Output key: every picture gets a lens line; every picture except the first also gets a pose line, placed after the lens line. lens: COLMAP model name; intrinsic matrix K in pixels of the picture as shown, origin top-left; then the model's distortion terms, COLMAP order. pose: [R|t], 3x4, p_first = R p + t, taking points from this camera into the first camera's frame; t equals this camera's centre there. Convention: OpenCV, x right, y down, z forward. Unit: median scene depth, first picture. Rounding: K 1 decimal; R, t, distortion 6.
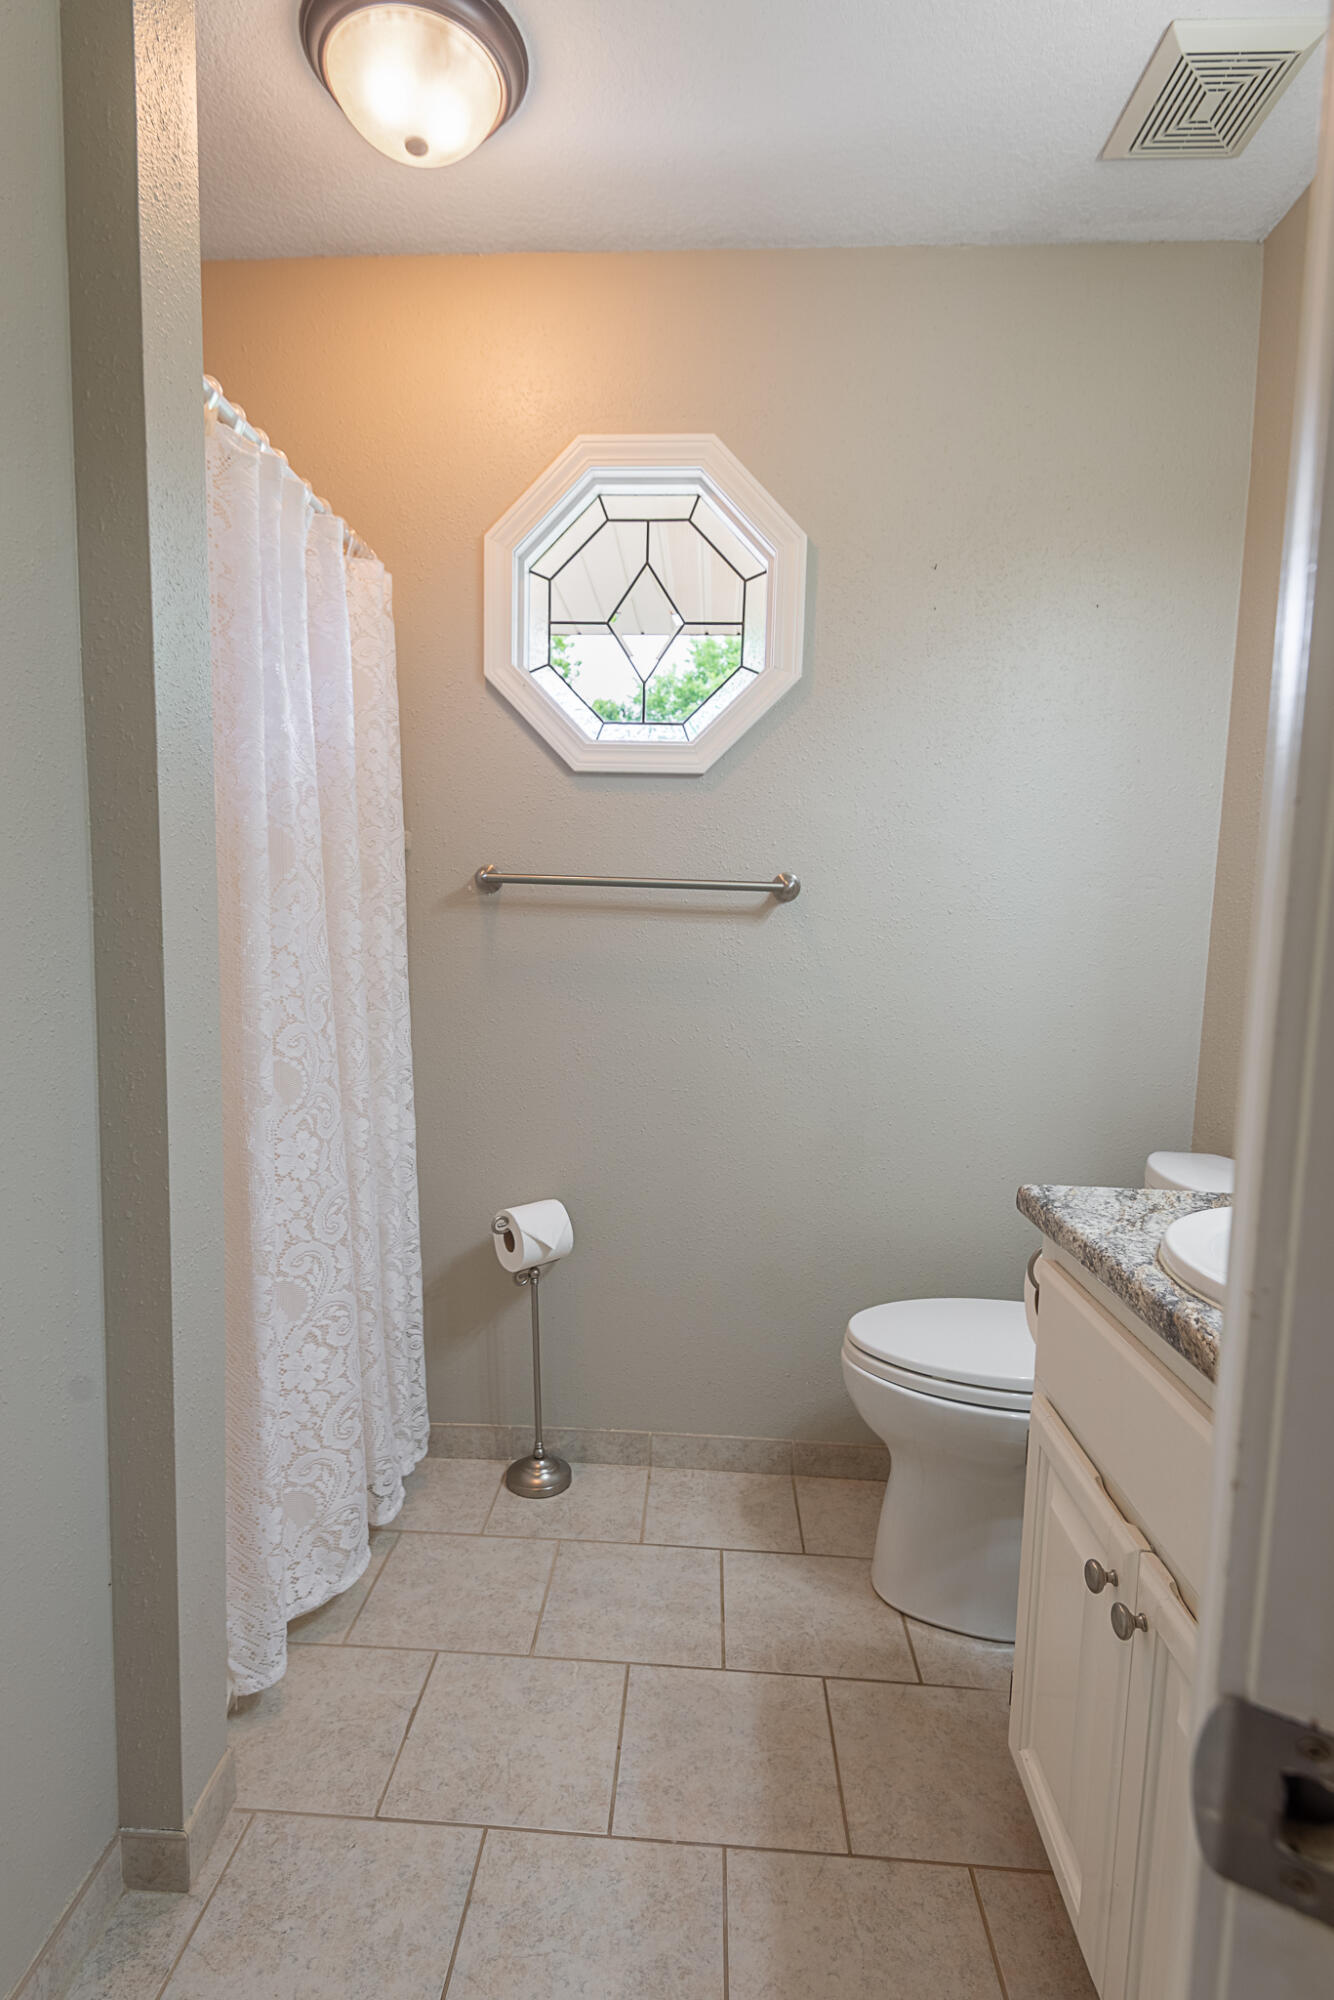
lens RADIAL K [[986.0, 0, 657.0], [0, 986.0, 1033.3], [0, 0, 1]] dist [0.050523, -0.028205]
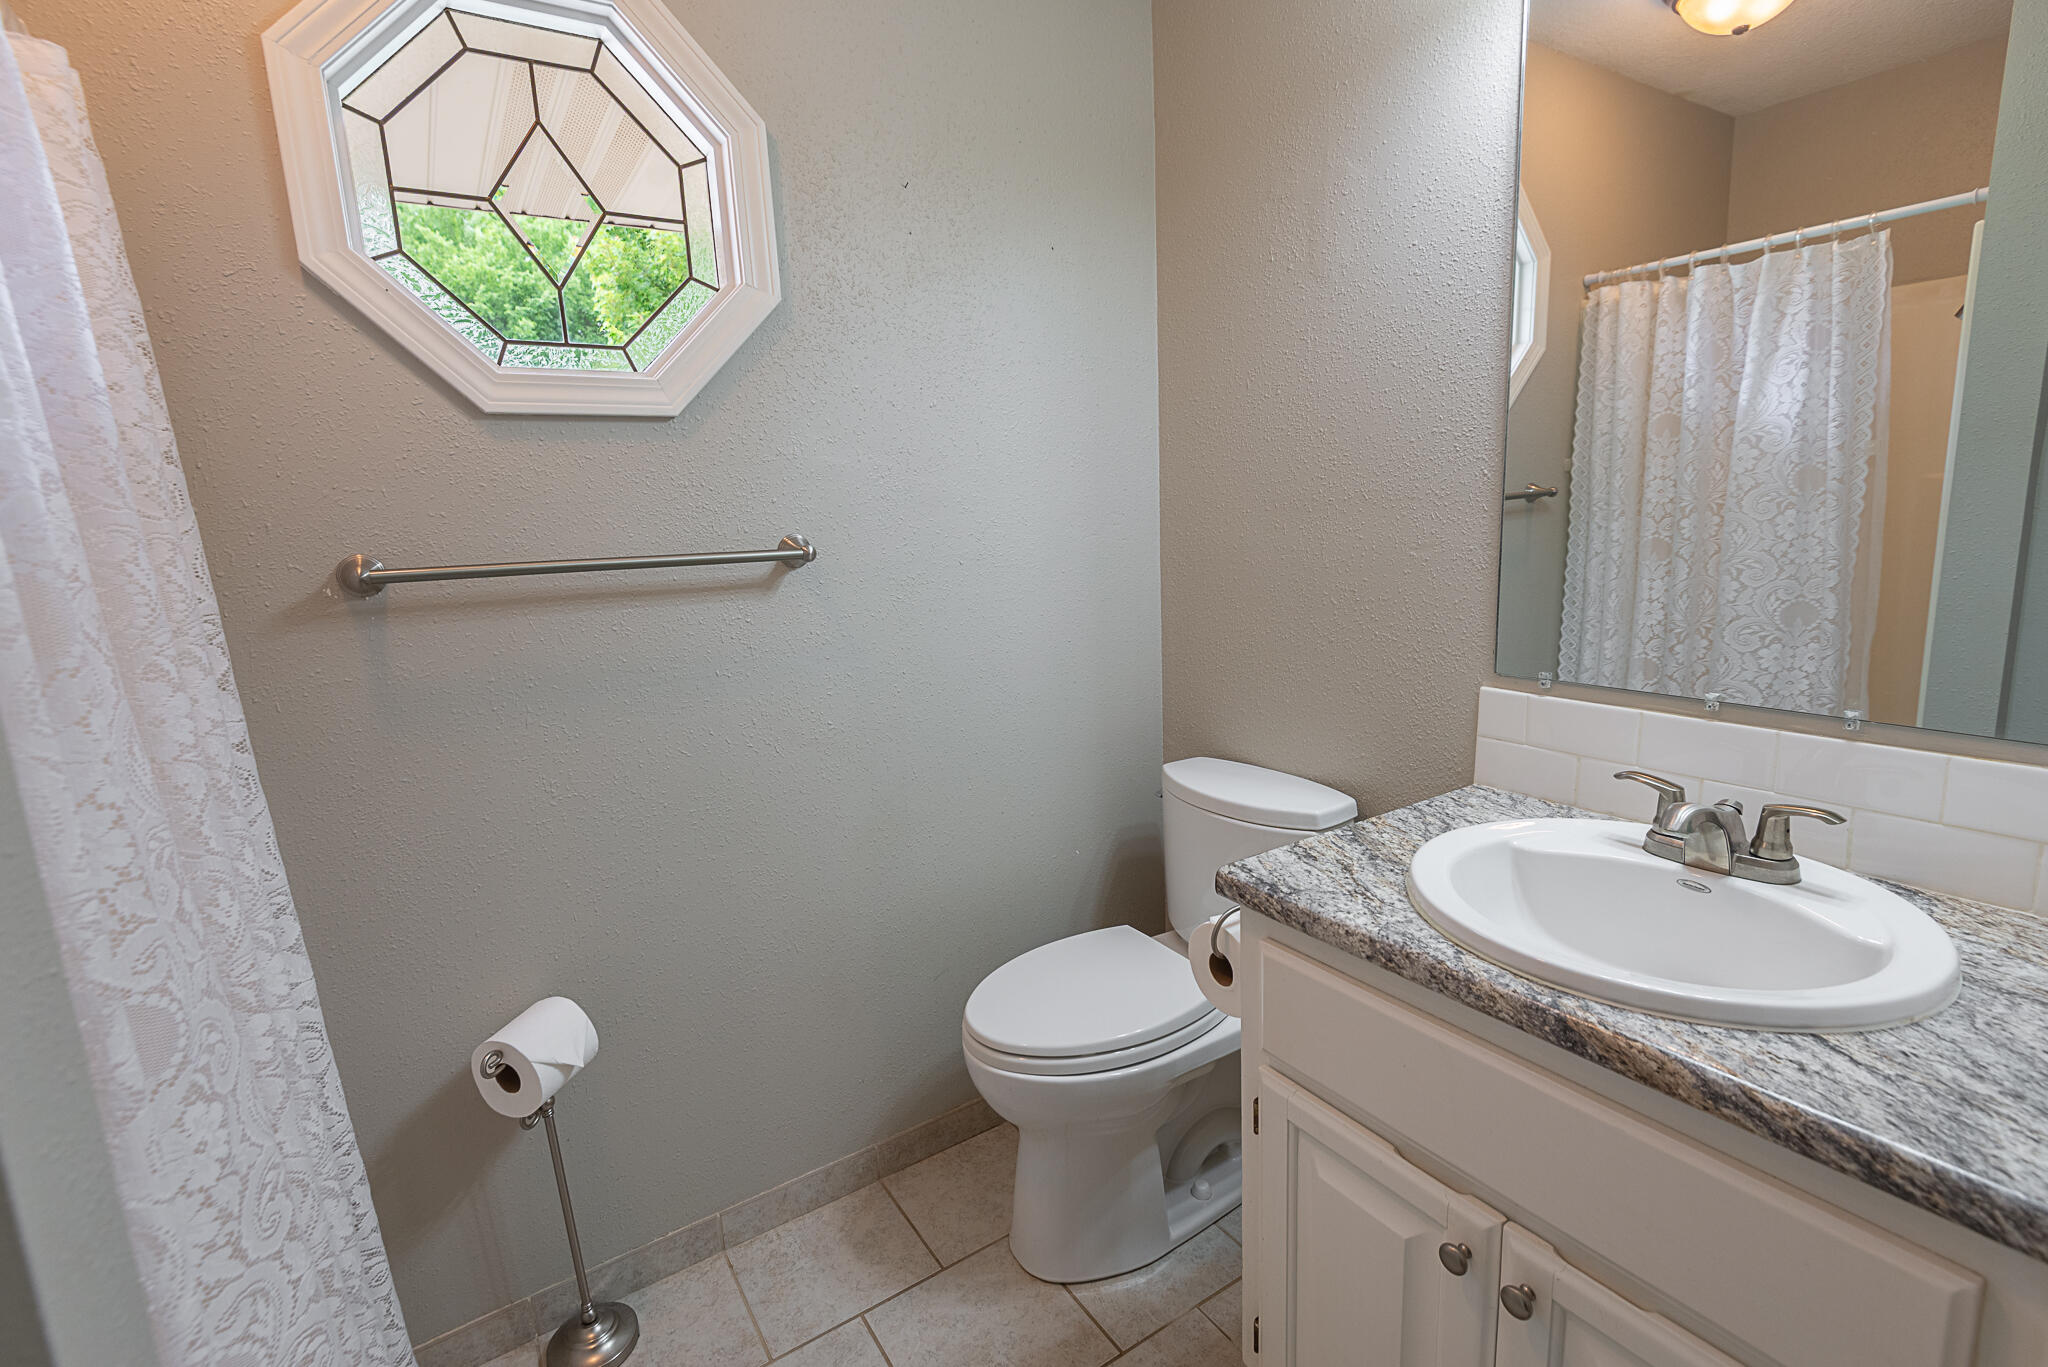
lens RADIAL K [[923.1, 0, 1018.1], [0, 923.1, 676.9], [0, 0, 1]] dist [0.026122, -0.014603]
pose [[0.809130, -0.165972, 0.563703, -0.181562], [0.125894, 0.985971, 0.109595, -0.104573], [-0.573985, -0.017709, 0.818674, 0.237318]]
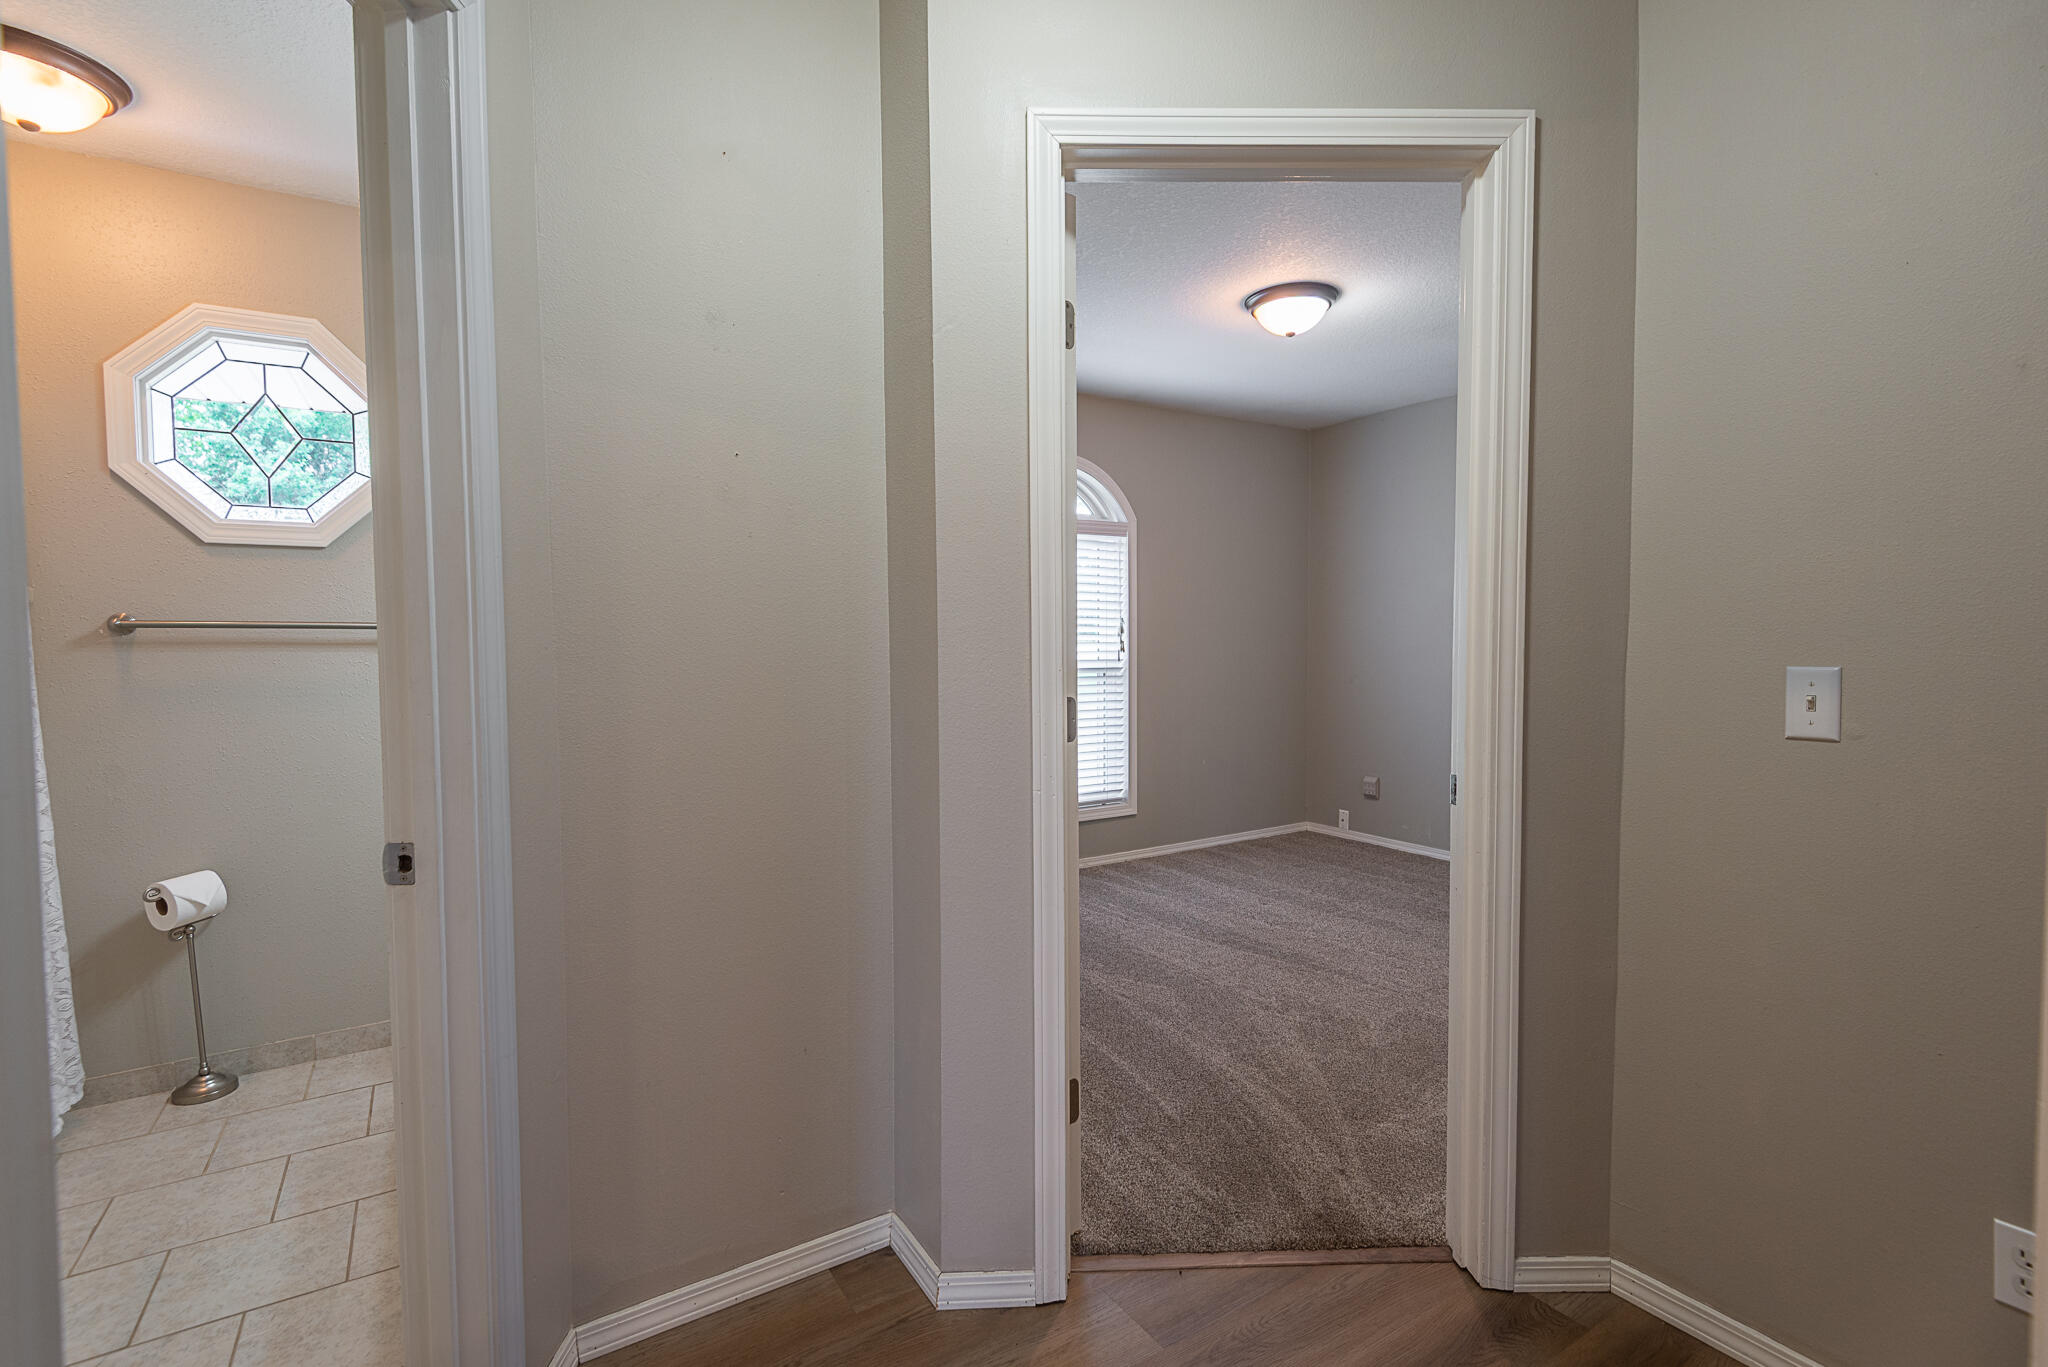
lens RADIAL K [[933.0, 0, 1009.1], [0, 933.0, 676.2], [0, 0, 1]] dist [0.002412, -0.000650]
pose [[0.820434, -0.056780, 0.568915, 0.077909], [0.085915, 0.996001, -0.024494, 0.036971], [-0.565249, 0.068974, 0.822032, -0.626183]]
